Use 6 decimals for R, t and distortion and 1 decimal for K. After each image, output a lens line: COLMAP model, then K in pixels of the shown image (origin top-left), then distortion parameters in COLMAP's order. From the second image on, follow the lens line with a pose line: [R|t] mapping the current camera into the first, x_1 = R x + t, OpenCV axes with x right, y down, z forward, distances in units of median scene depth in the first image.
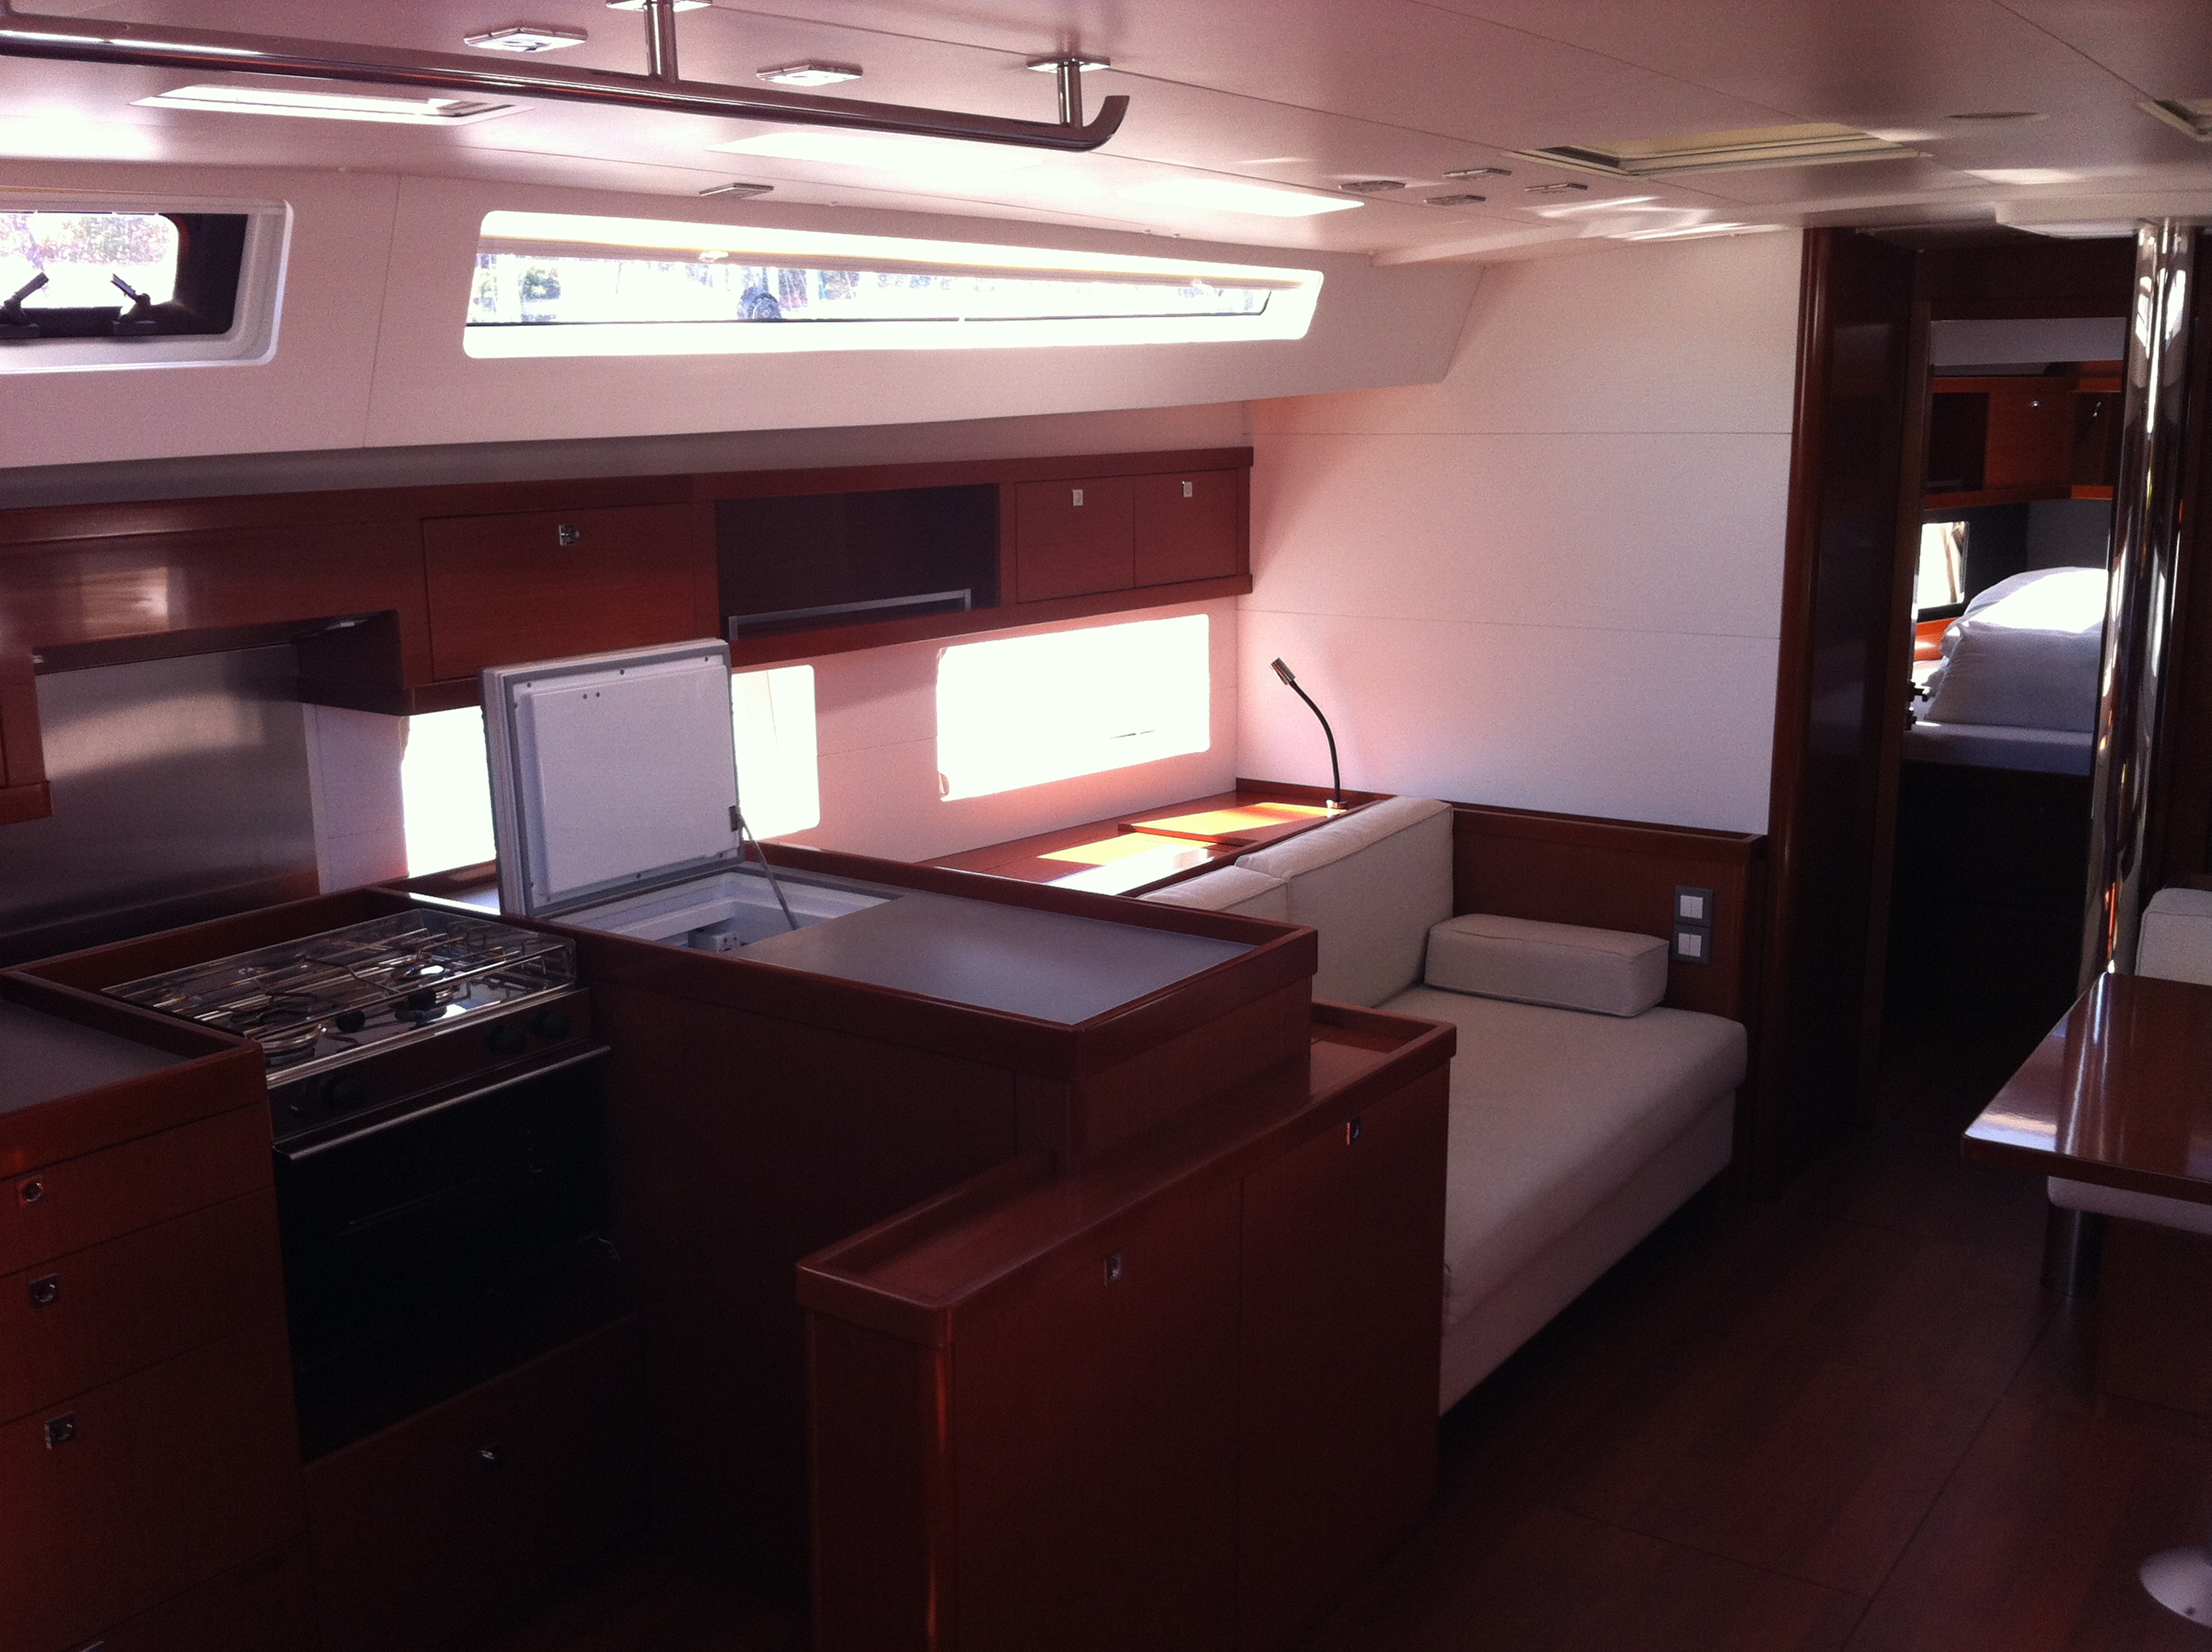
lens RADIAL K [[2119.8, 0, 1101.6], [0, 2119.8, 838.0], [0, 0, 1]] dist [0.105952, -0.318613]
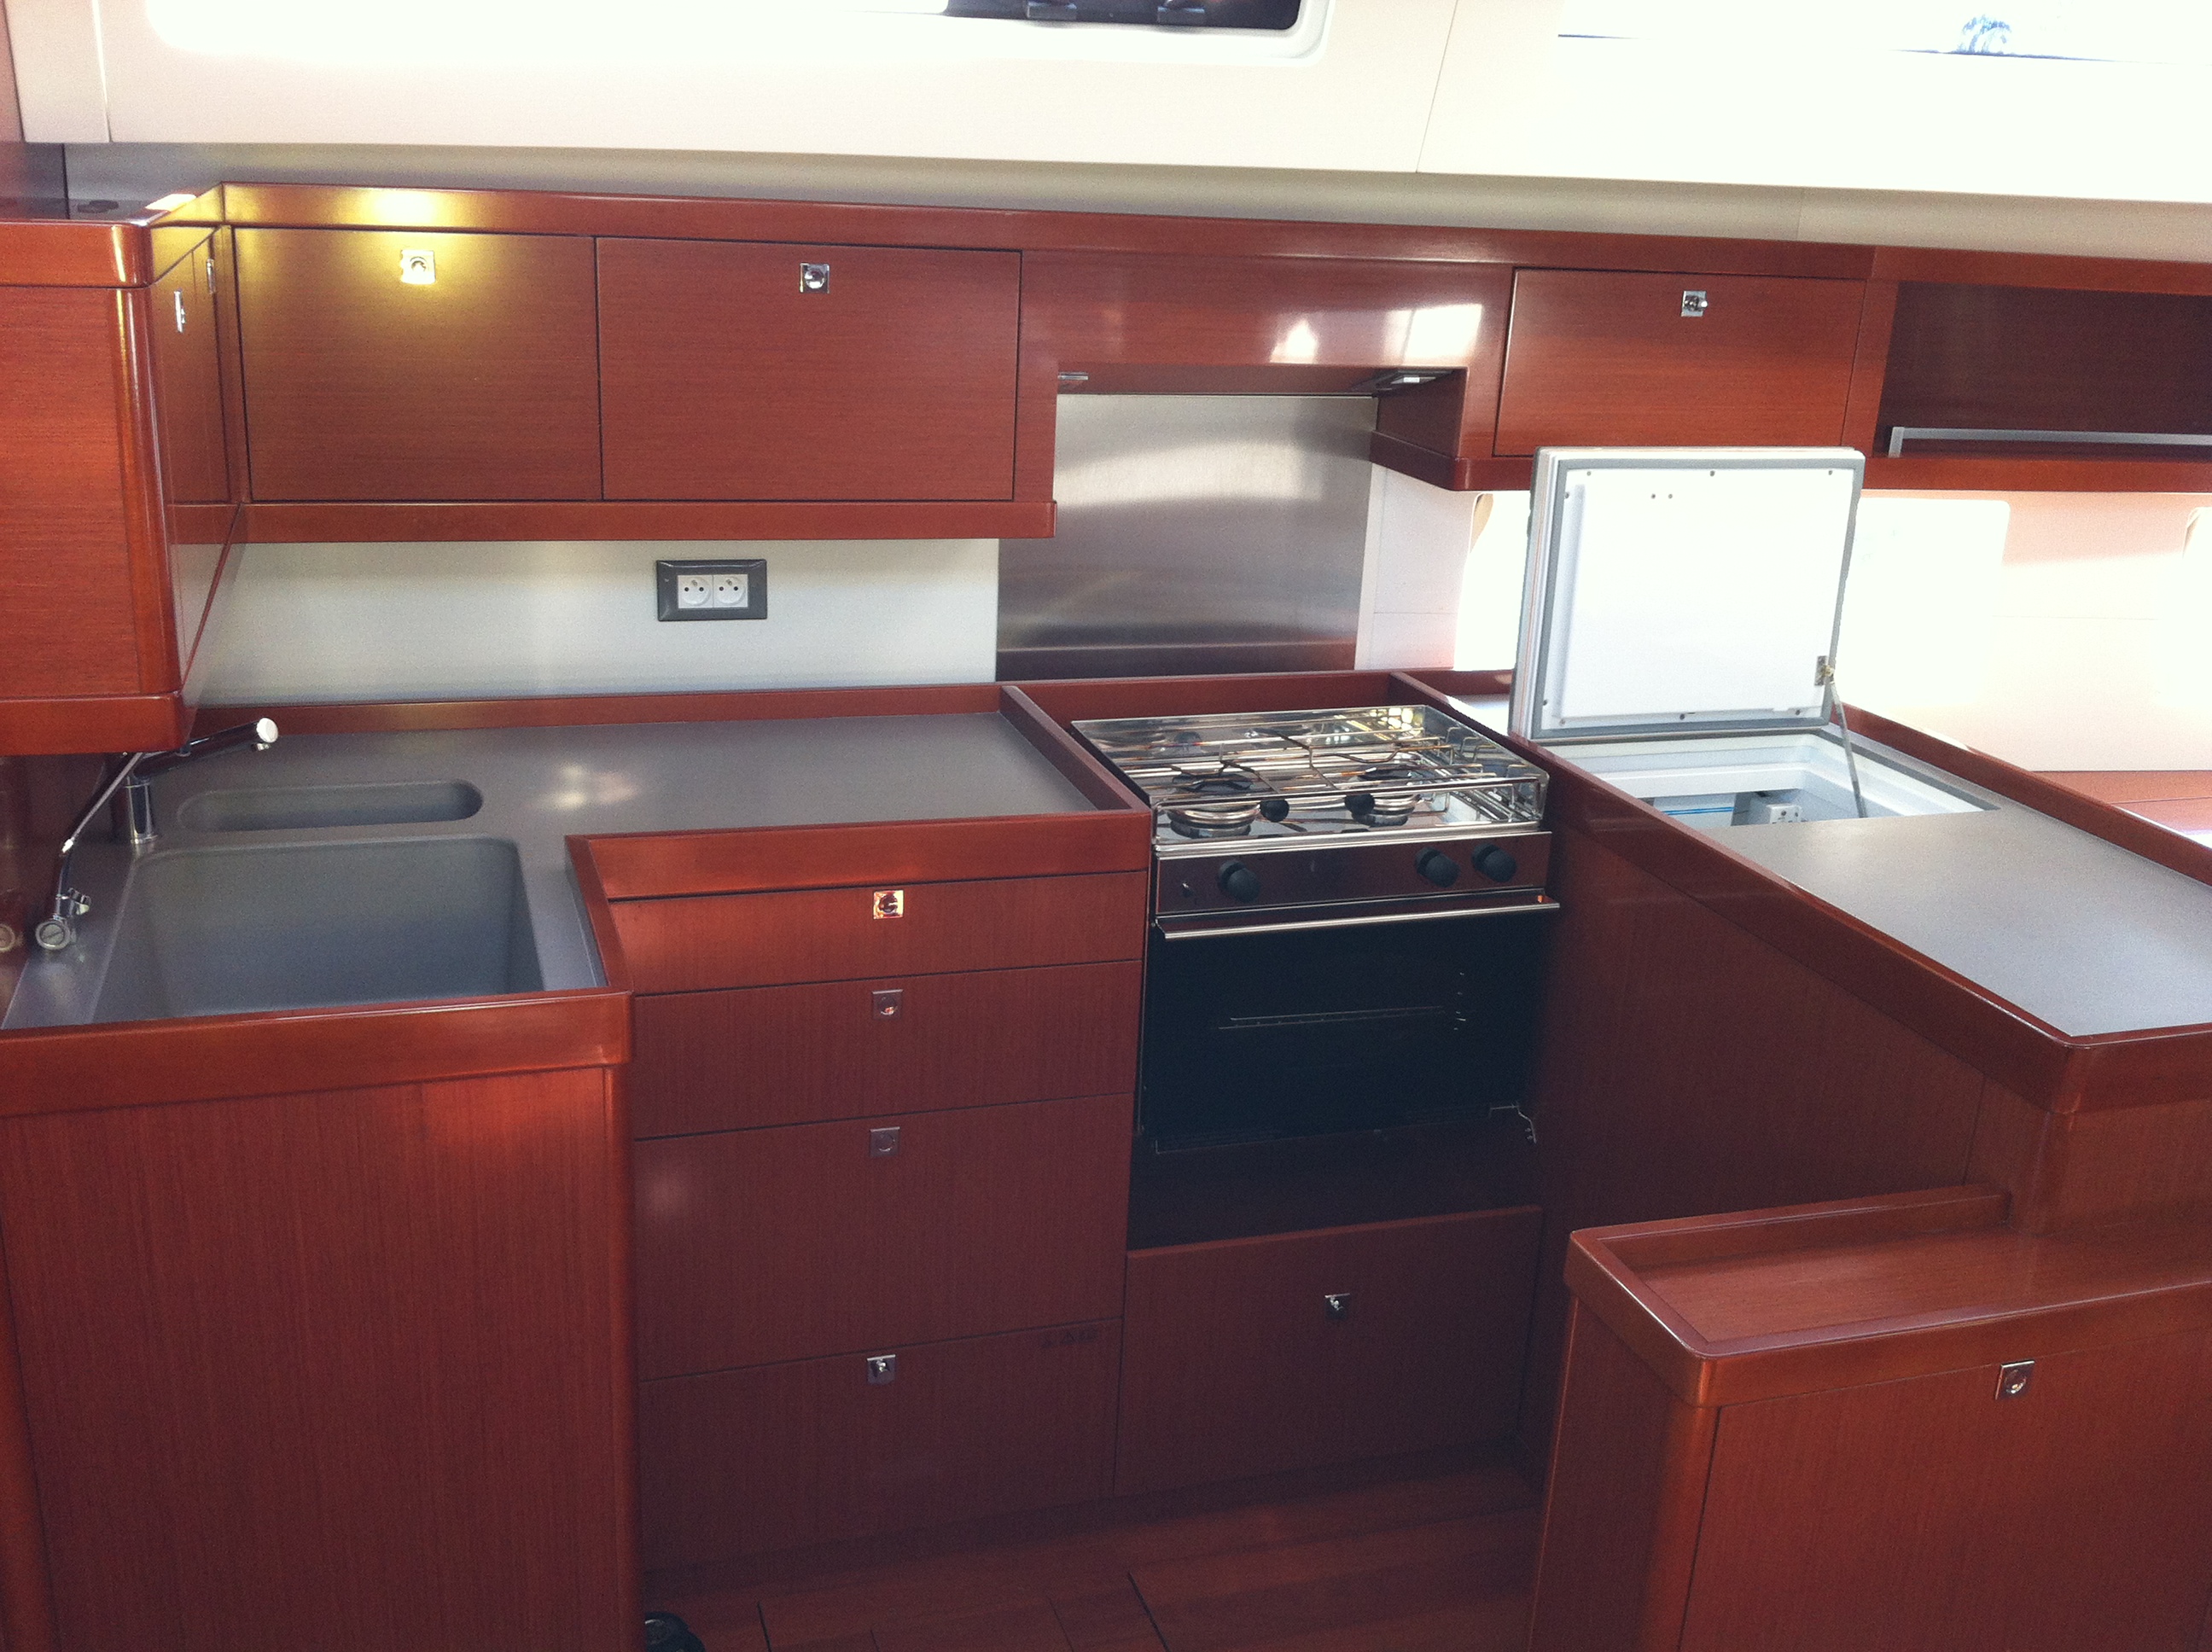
lens RADIAL K [[2119.4, 0, 1100.0], [0, 2119.4, 850.6], [0, 0, 1]] dist [0.124924, -0.409687]
pose [[0.796869, 0.232930, -0.557443, 0.088884], [-0.176970, 0.972210, 0.153262, -0.020592], [0.577651, -0.023479, 0.815946, 0.176040]]
